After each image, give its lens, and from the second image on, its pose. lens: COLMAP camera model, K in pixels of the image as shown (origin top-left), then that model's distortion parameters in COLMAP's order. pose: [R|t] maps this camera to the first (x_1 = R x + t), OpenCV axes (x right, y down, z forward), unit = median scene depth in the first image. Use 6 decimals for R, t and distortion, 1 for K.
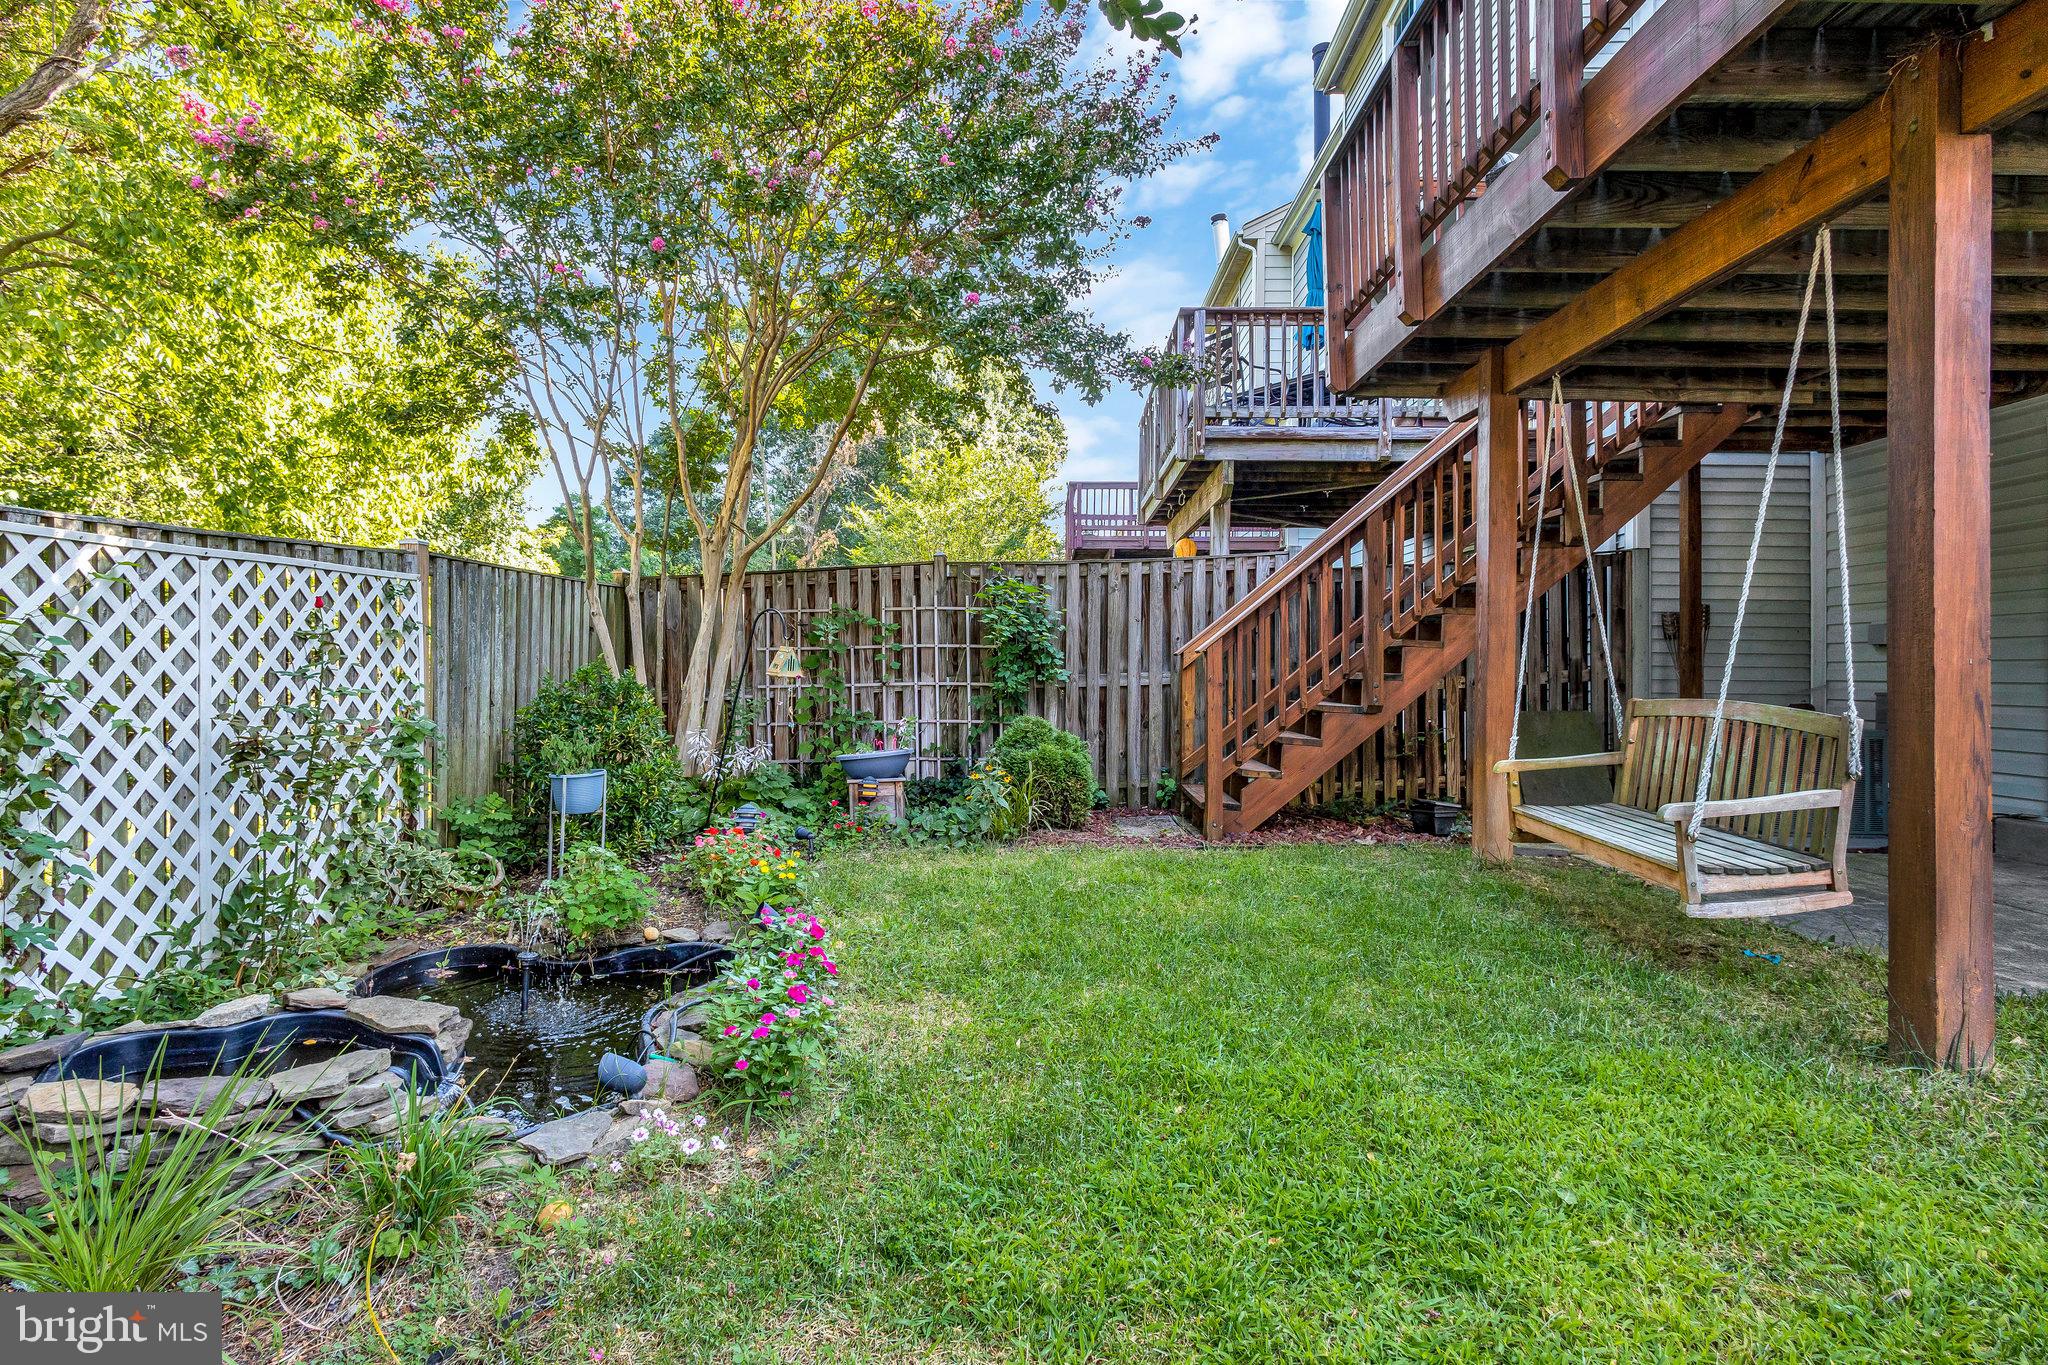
lens RADIAL K [[974.1, 0, 1028.3], [0, 974.1, 635.2], [0, 0, 1]] dist [0.001351, -0.007503]
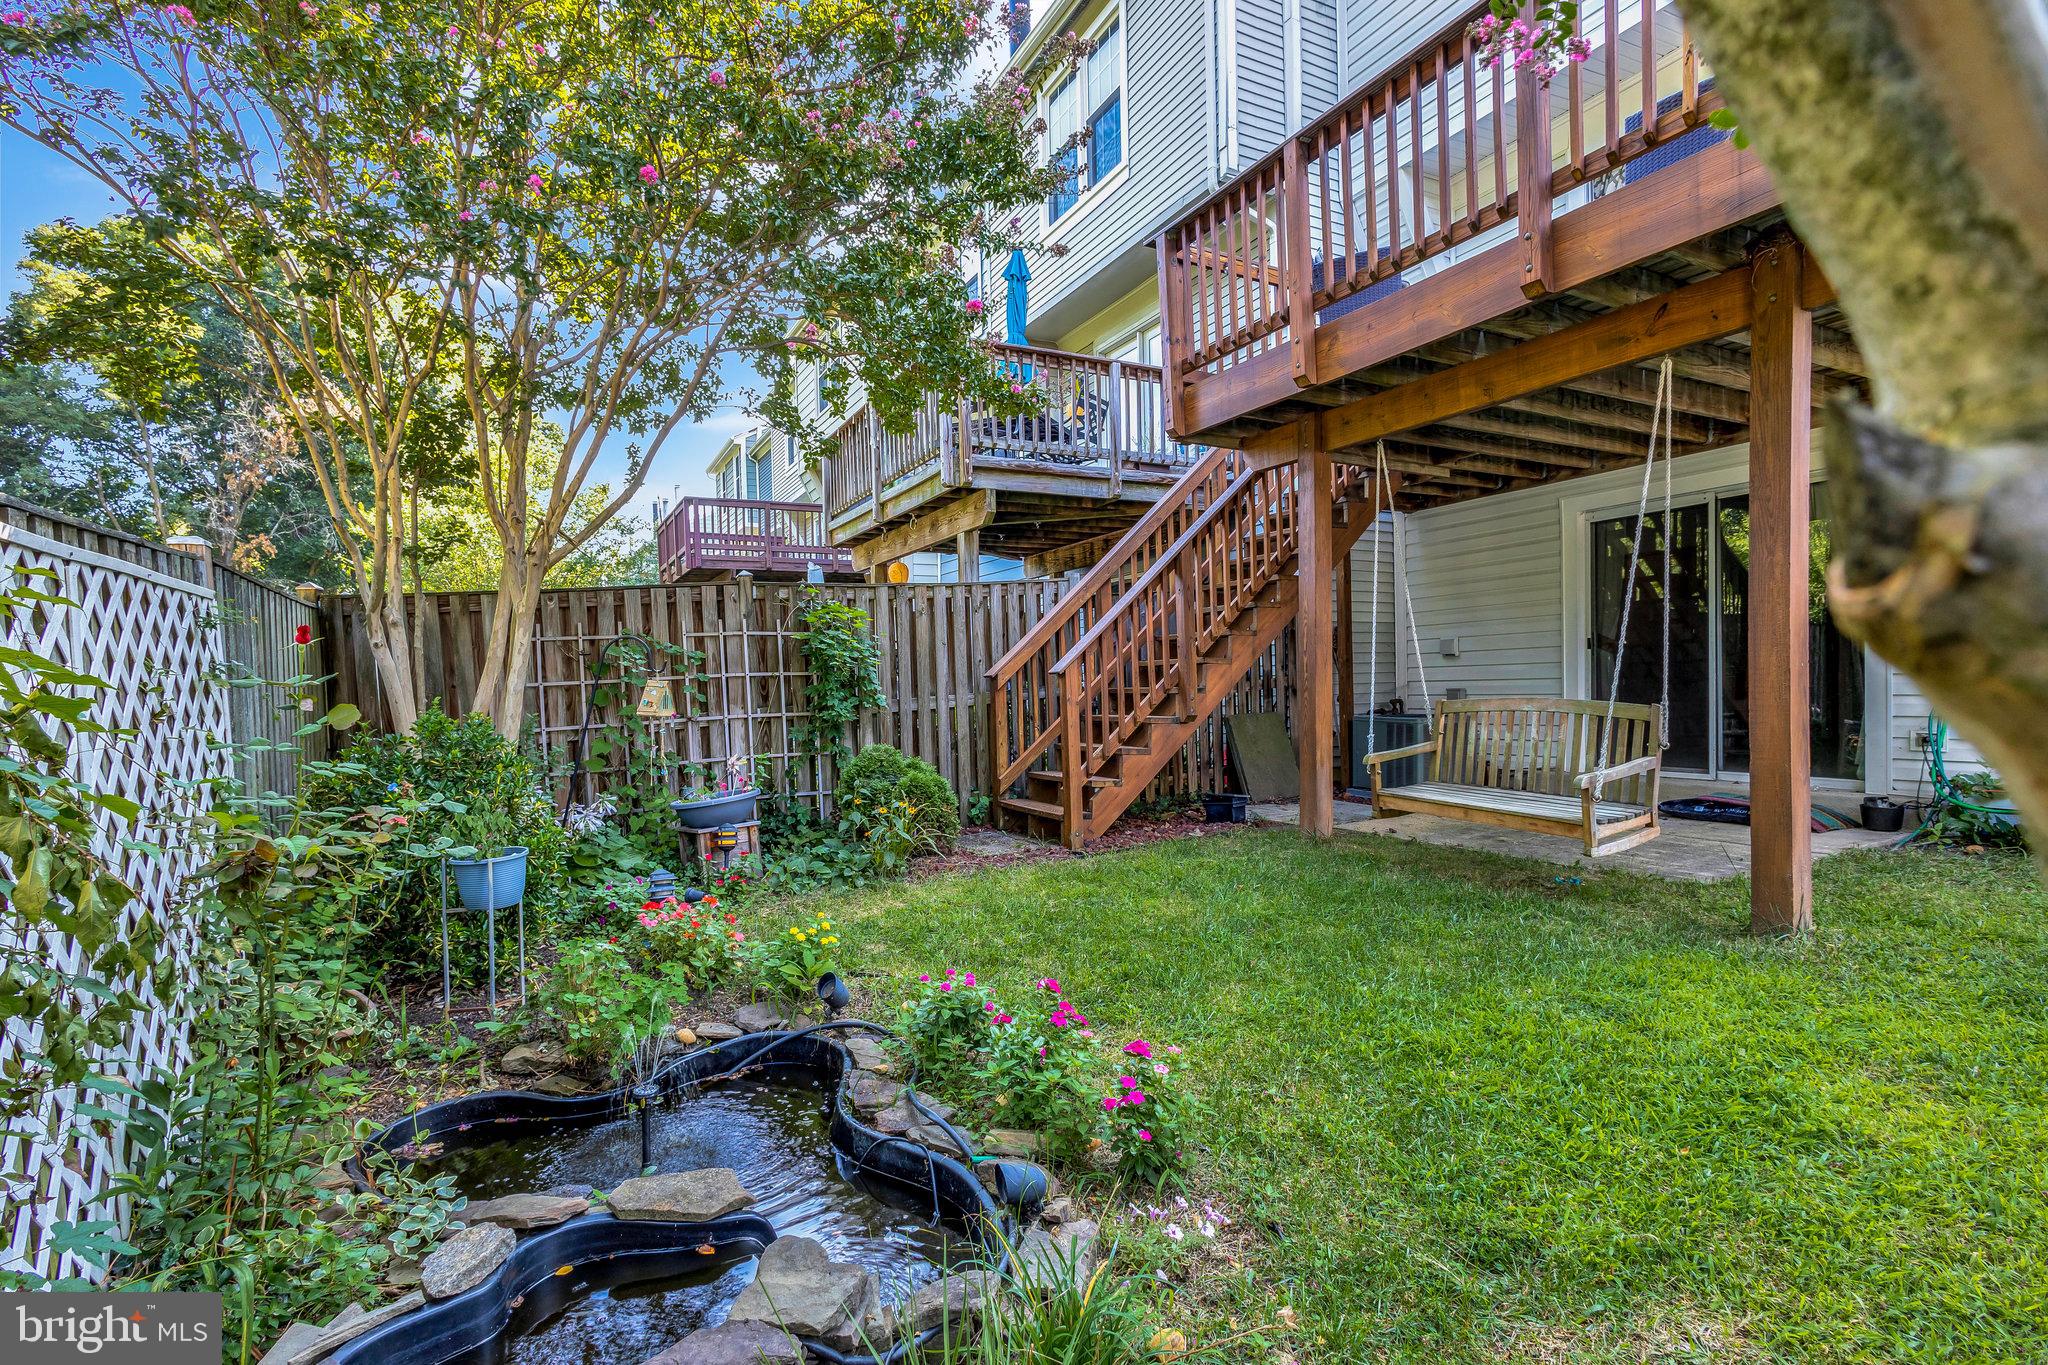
lens RADIAL K [[939.3, 0, 1100.2], [0, 939.3, 678.1], [0, 0, 1]] dist [0.004399, 0.000337]
pose [[0.879043, -0.031066, 0.475729, -0.400727], [0.019802, 0.999393, 0.028673, -0.008354], [-0.476330, -0.015785, 0.879125, 0.132169]]
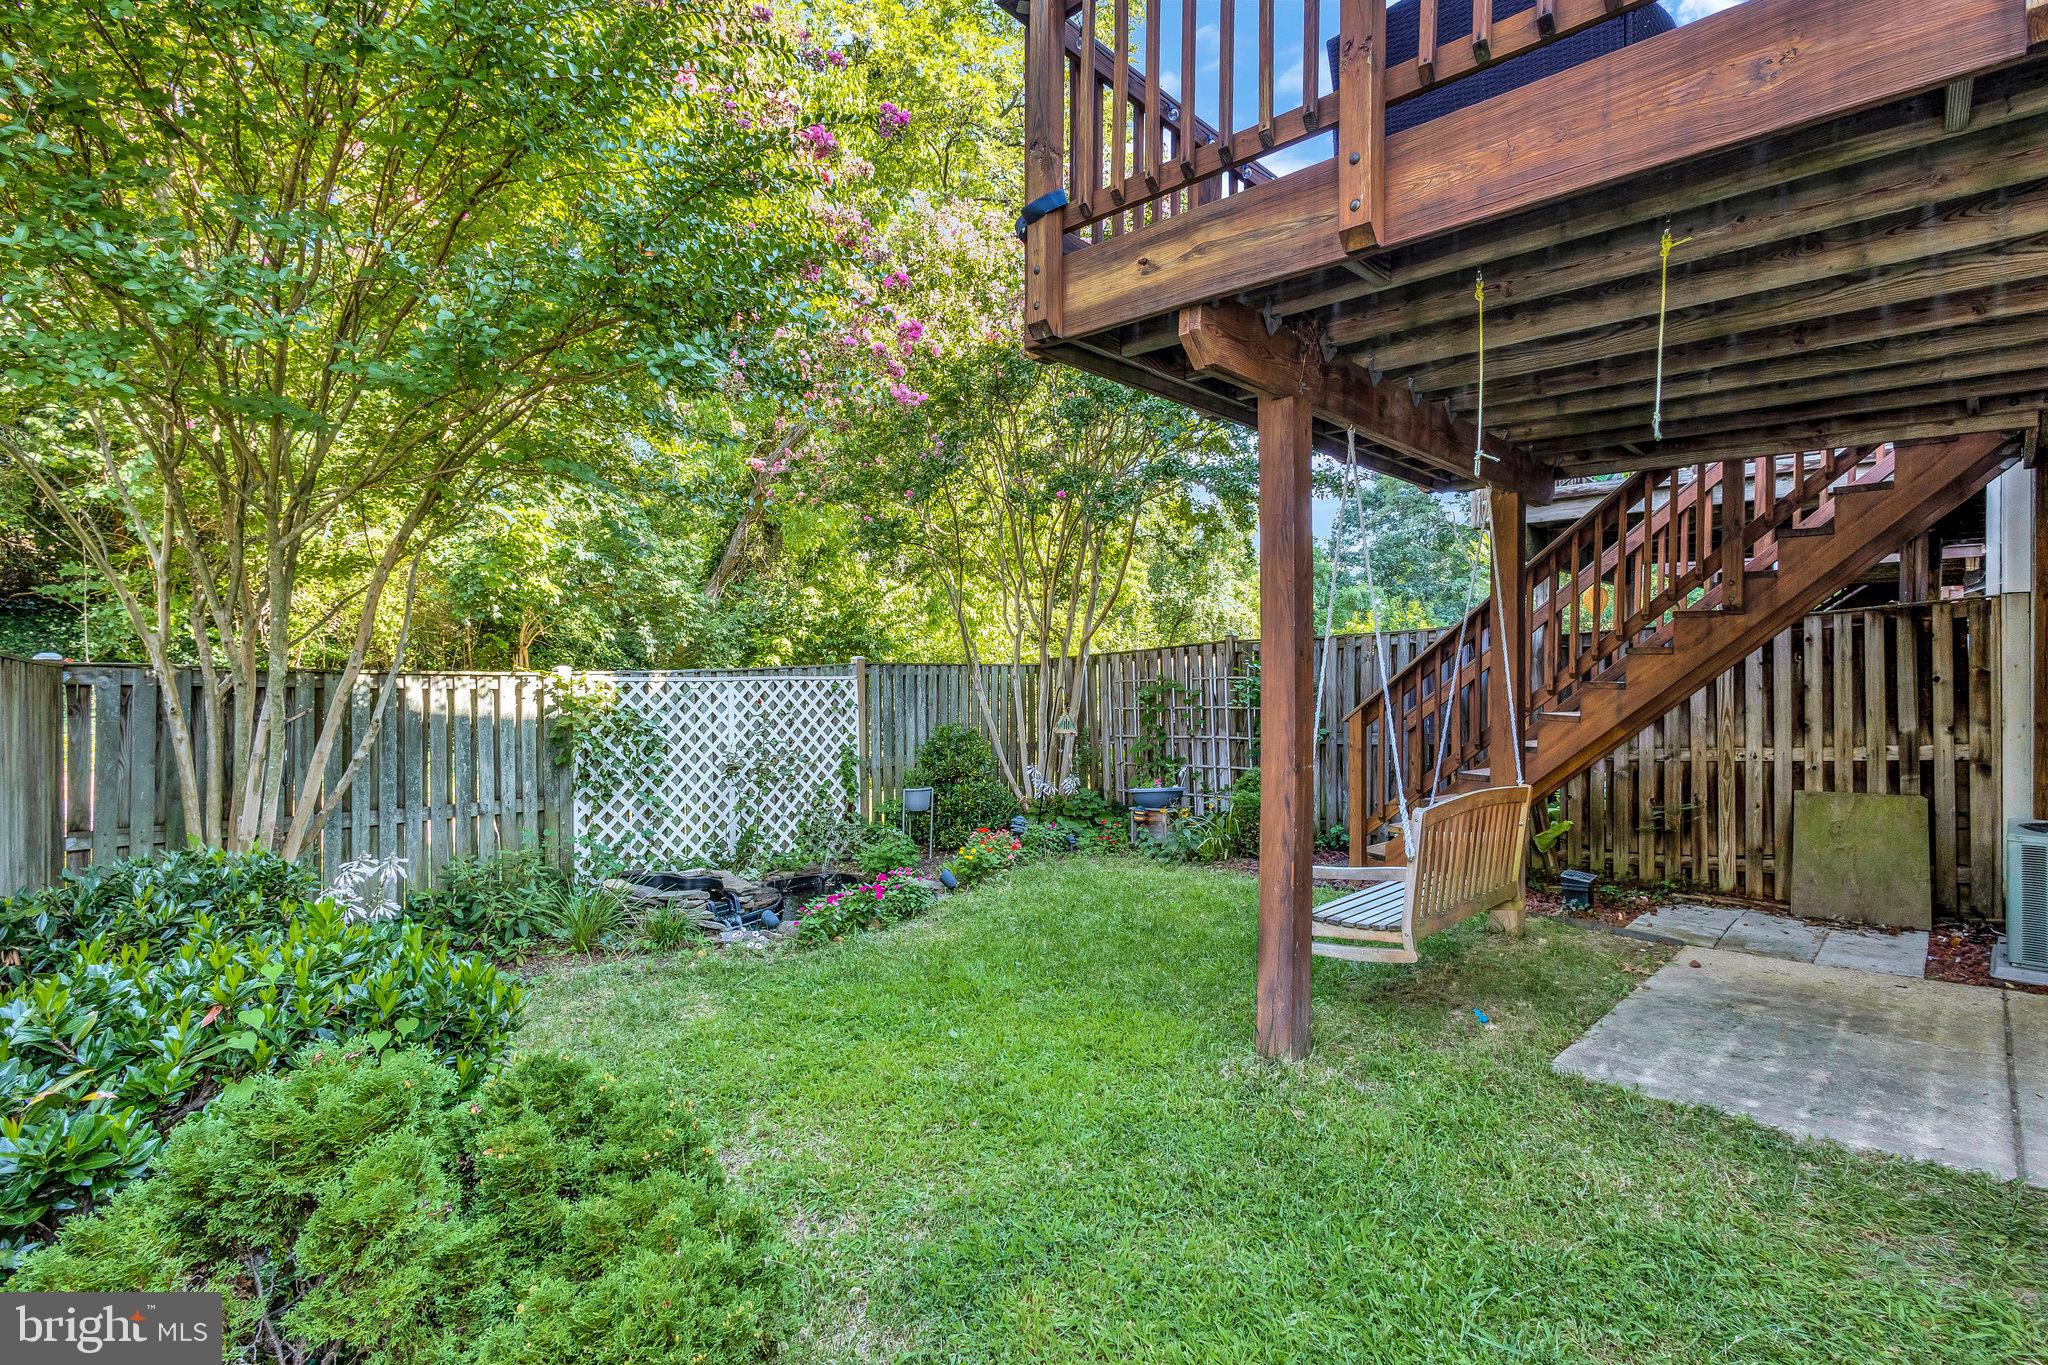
lens RADIAL K [[972.5, 0, 1024.0], [0, 972.5, 682.5], [0, 0, 1]] dist [0.009985, 0.000407]
pose [[0.737151, -0.010593, -0.675644, 0.873374], [0.023959, 0.999658, 0.010467, -0.061946], [0.675303, -0.023903, 0.737153, -0.156156]]
